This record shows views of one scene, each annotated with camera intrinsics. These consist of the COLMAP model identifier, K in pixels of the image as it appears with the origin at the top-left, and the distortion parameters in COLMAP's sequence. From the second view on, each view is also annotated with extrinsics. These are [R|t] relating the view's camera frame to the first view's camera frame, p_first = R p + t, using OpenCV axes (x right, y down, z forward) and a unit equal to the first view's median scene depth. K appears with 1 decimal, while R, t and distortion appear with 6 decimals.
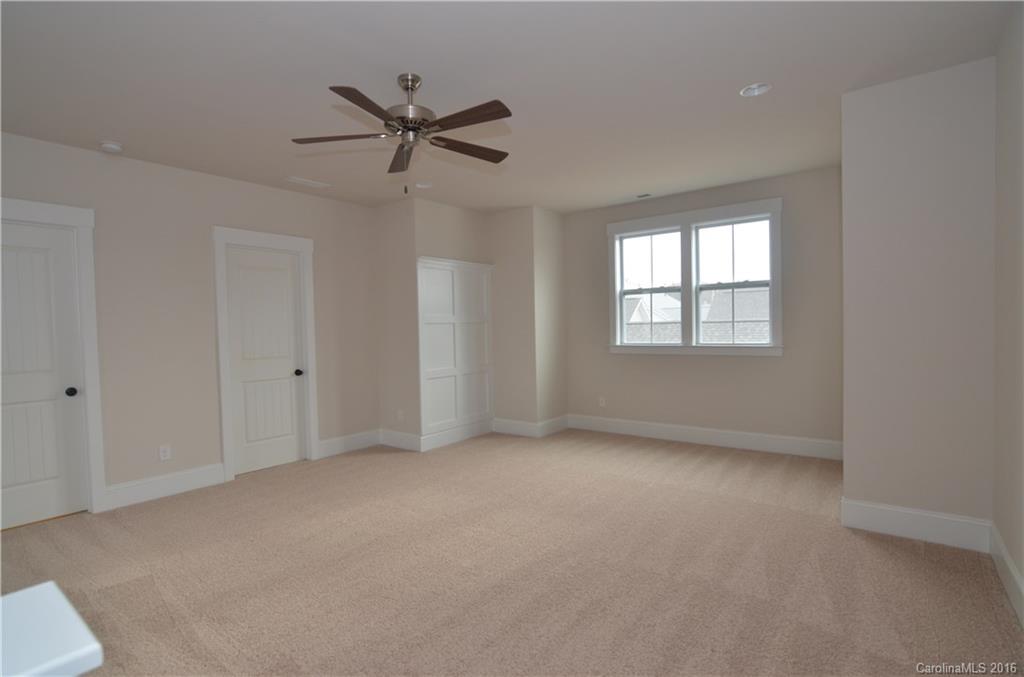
lens RADIAL K [[490.9, 0, 513.7], [0, 490.9, 344.9], [0, 0, 1]] dist [-0.027975, 0.011000]
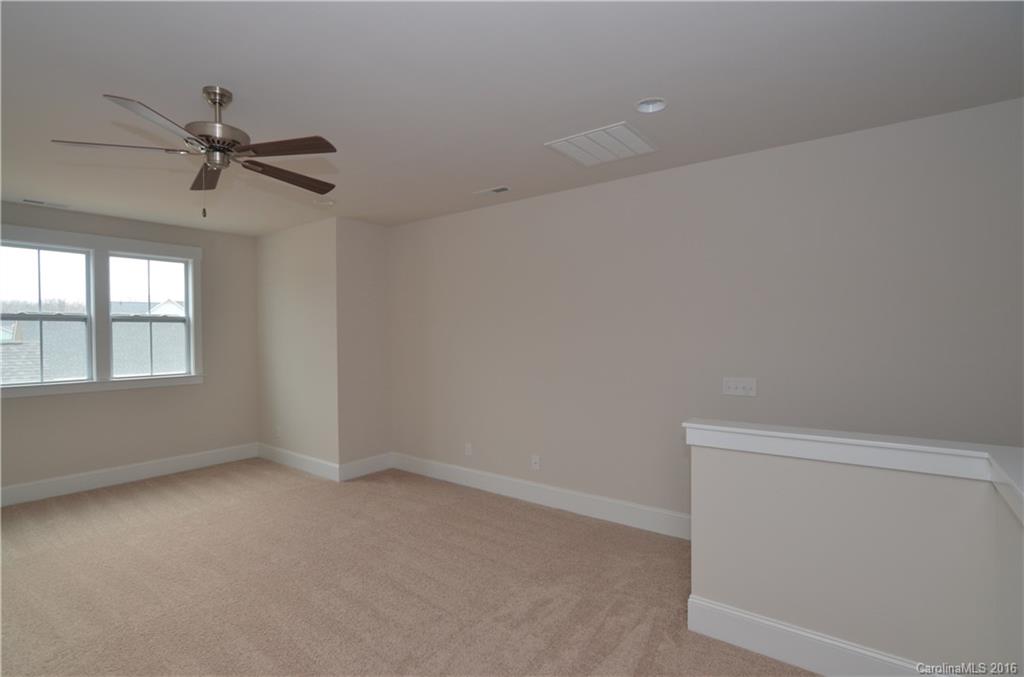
lens RADIAL K [[490.9, 0, 500.2], [0, 490.9, 342.7], [0, 0, 1]] dist [-0.027975, 0.011000]
pose [[0.035695, 0.001587, 0.999361, -0.547612], [0.043997, 0.999027, -0.003158, -0.036362], [-0.998394, 0.044082, 0.035591, 0.230654]]
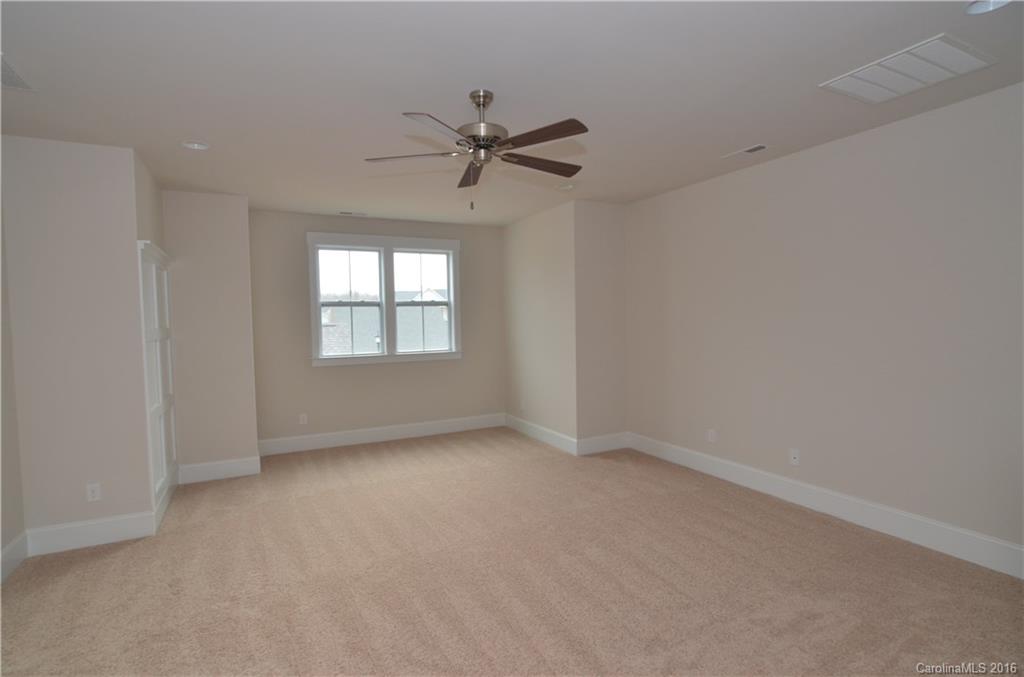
lens RADIAL K [[490.9, 0, 509.5], [0, 490.9, 342.1], [0, 0, 1]] dist [-0.027975, 0.011000]
pose [[0.453406, -0.031701, 0.890740, -0.549504], [0.042134, 0.999012, 0.014107, -0.033382], [-0.890308, 0.031134, 0.454294, 0.252747]]
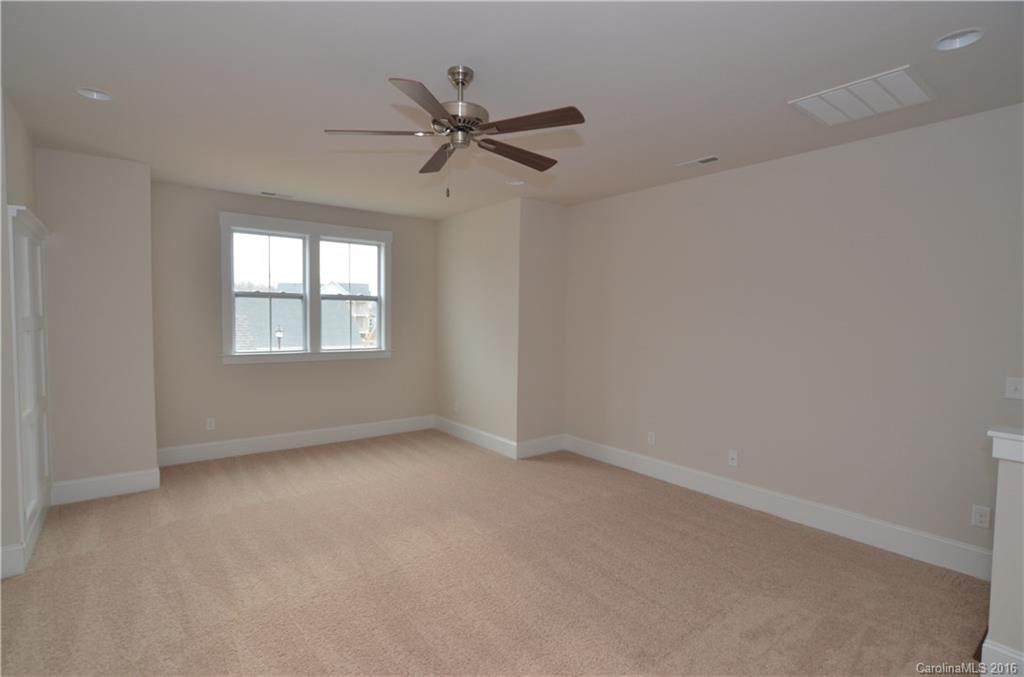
lens RADIAL K [[490.9, 0, 508.7], [0, 490.9, 342.6], [0, 0, 1]] dist [-0.027975, 0.011000]
pose [[0.282008, -0.027040, 0.959031, -0.540170], [0.016725, 0.999589, 0.023266, -0.037762], [-0.959266, 0.009479, 0.282345, 0.329407]]
